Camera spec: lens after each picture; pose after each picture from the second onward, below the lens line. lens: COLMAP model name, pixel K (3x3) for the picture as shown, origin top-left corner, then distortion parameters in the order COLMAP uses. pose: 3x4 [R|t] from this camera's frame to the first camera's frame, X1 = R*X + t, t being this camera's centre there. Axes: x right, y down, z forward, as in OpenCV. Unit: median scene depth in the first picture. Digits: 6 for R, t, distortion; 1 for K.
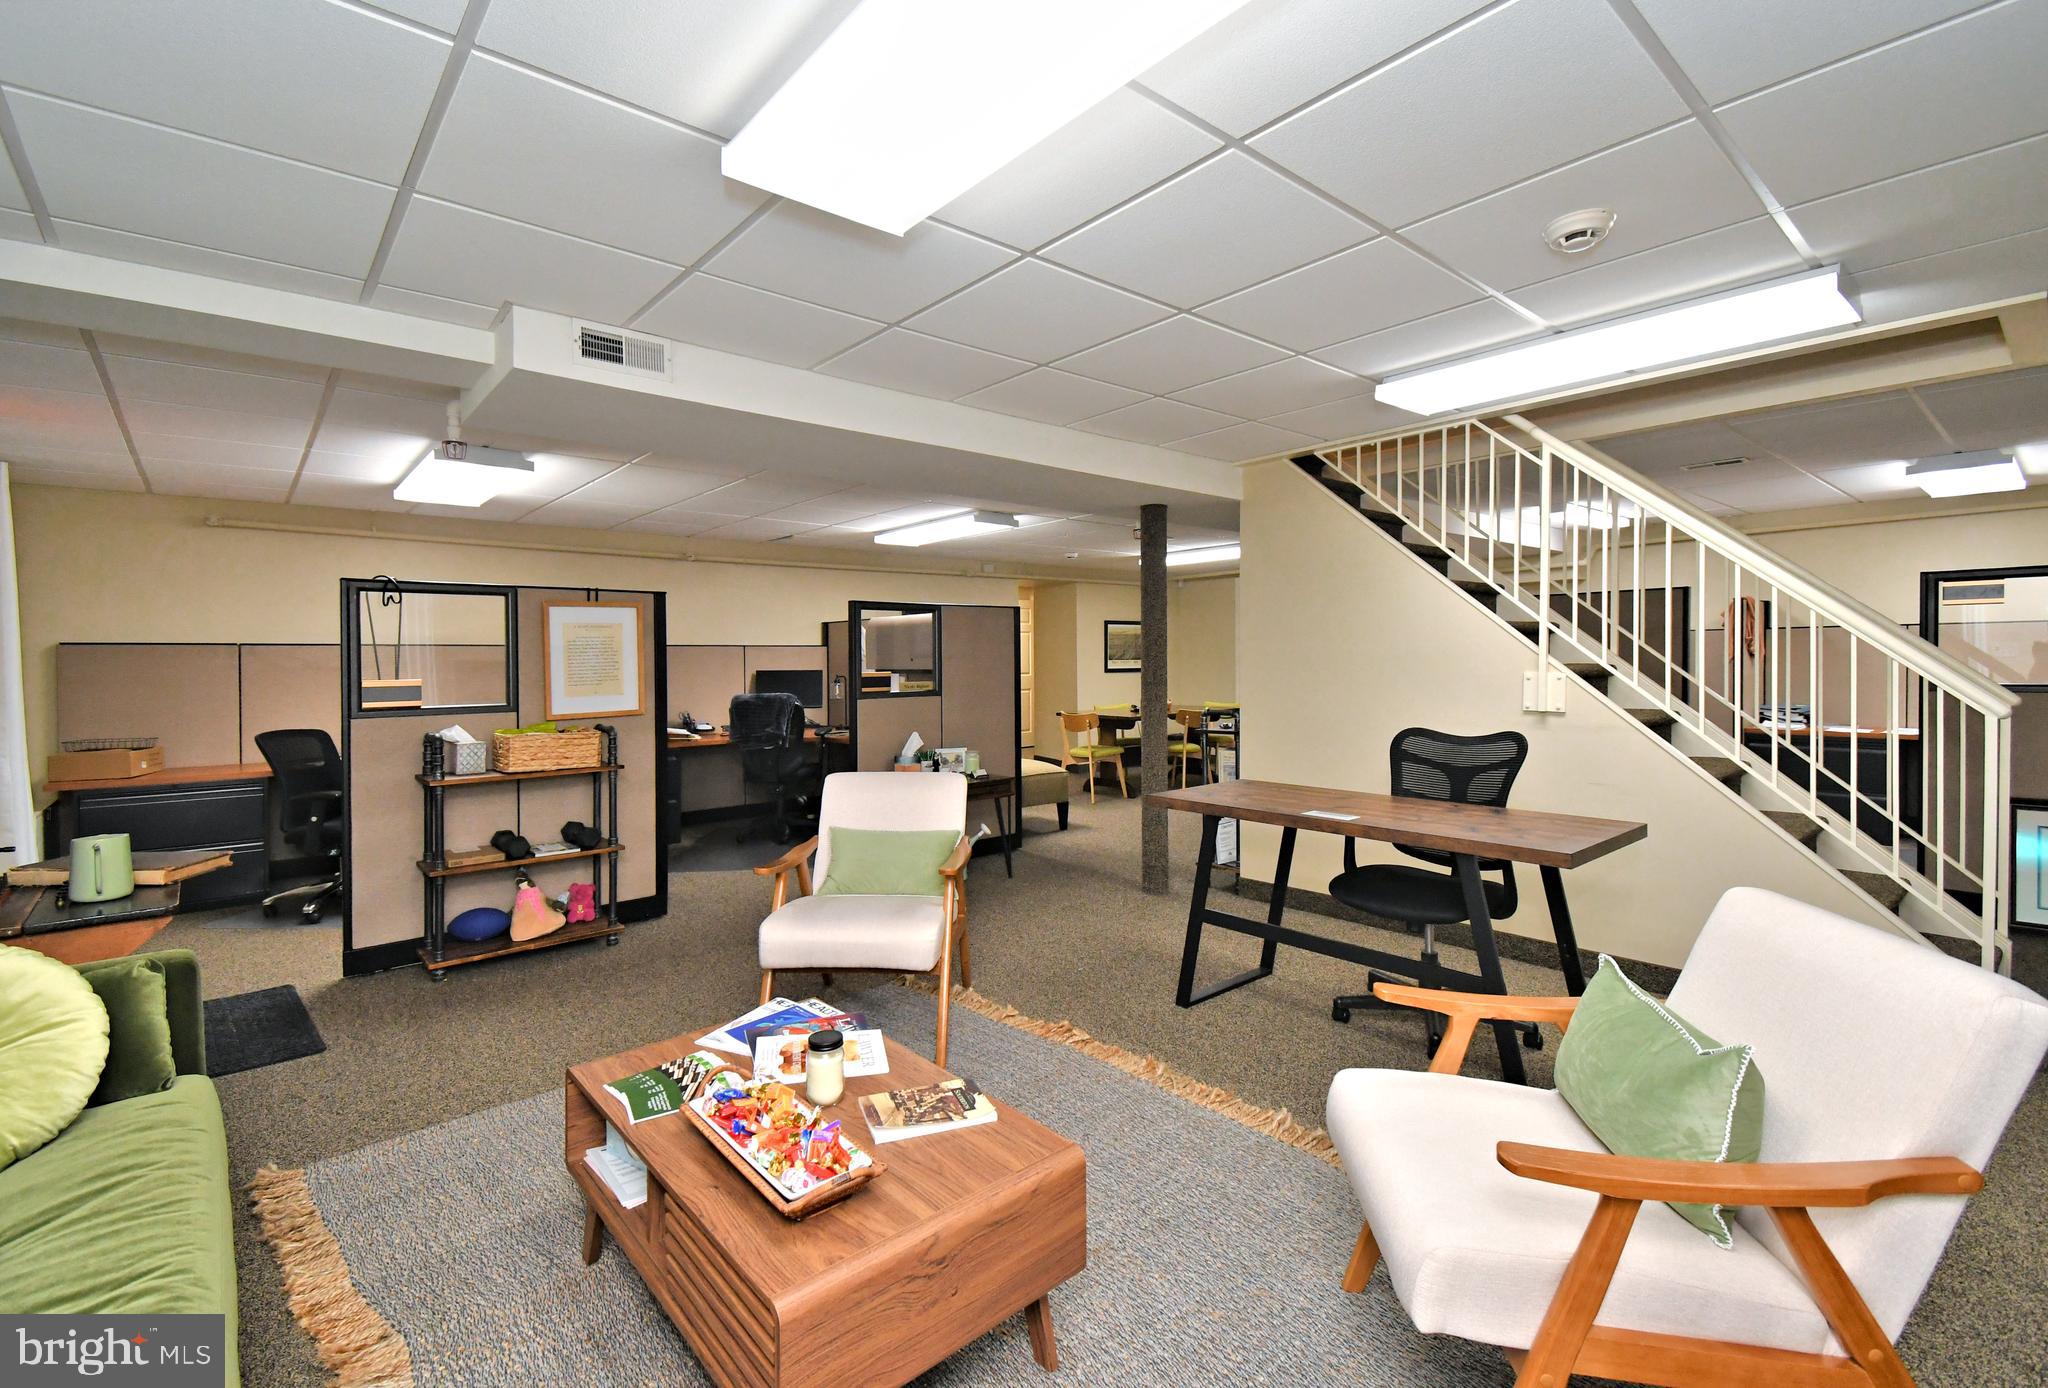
lens RADIAL K [[908.8, 0, 1028.1], [0, 908.8, 648.2], [0, 0, 1]] dist [-0.001072, -0.000429]
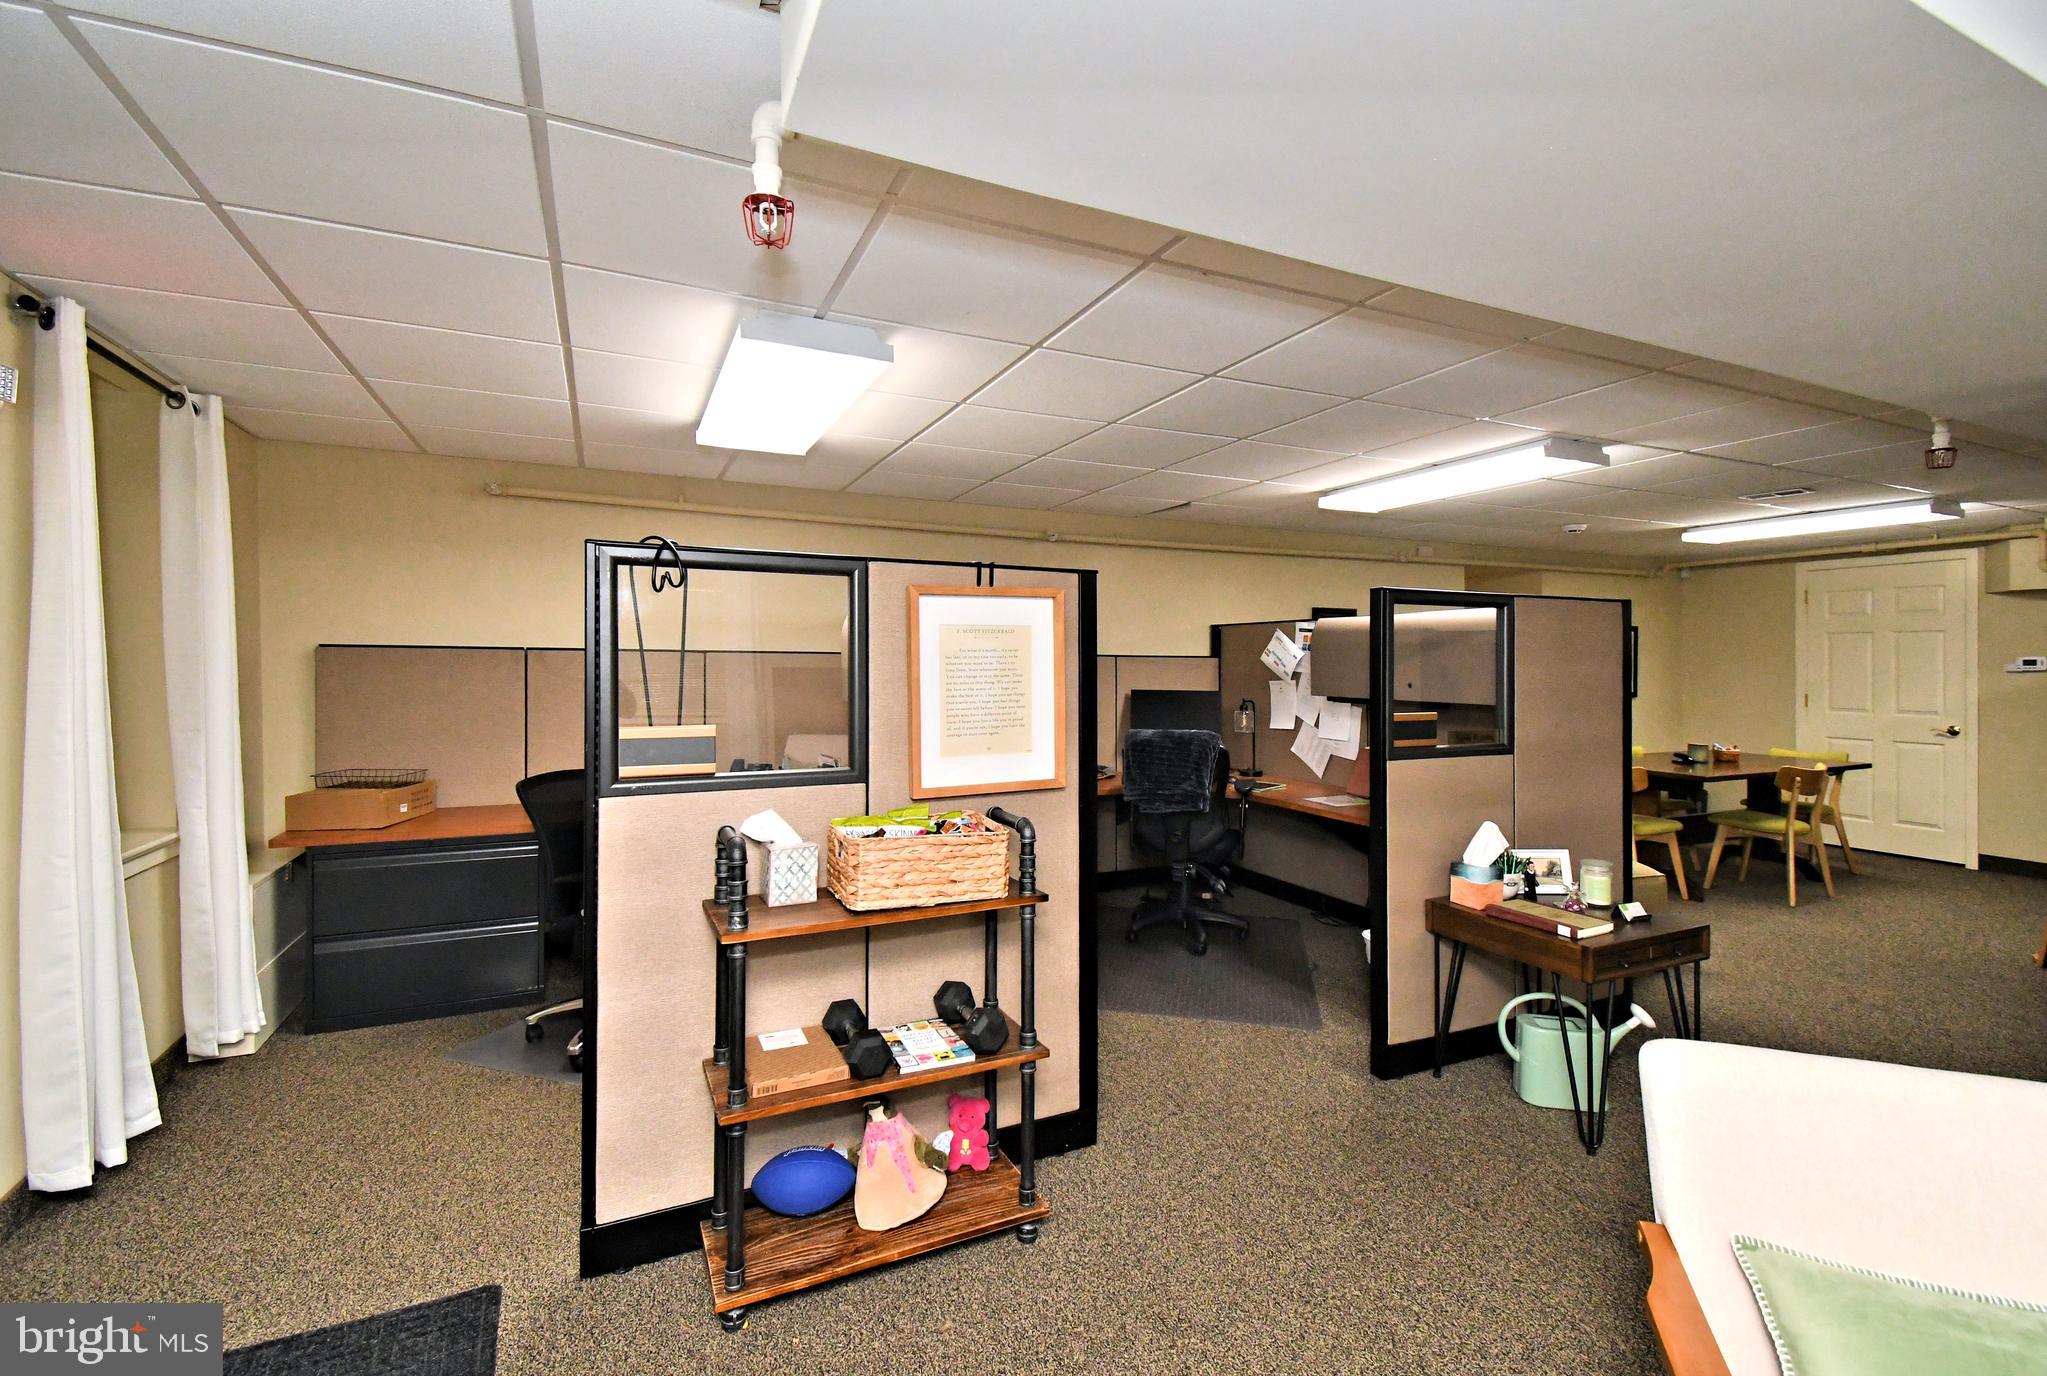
lens RADIAL K [[887.7, 0, 1024.3], [0, 887.7, 655.6], [0, 0, 1]] dist [0.000817, 0.000054]
pose [[0.958294, 0.015433, -0.285367, -0.306406], [-0.013452, 0.999870, 0.008898, -0.014150], [0.285467, -0.004689, 0.958377, 0.491516]]
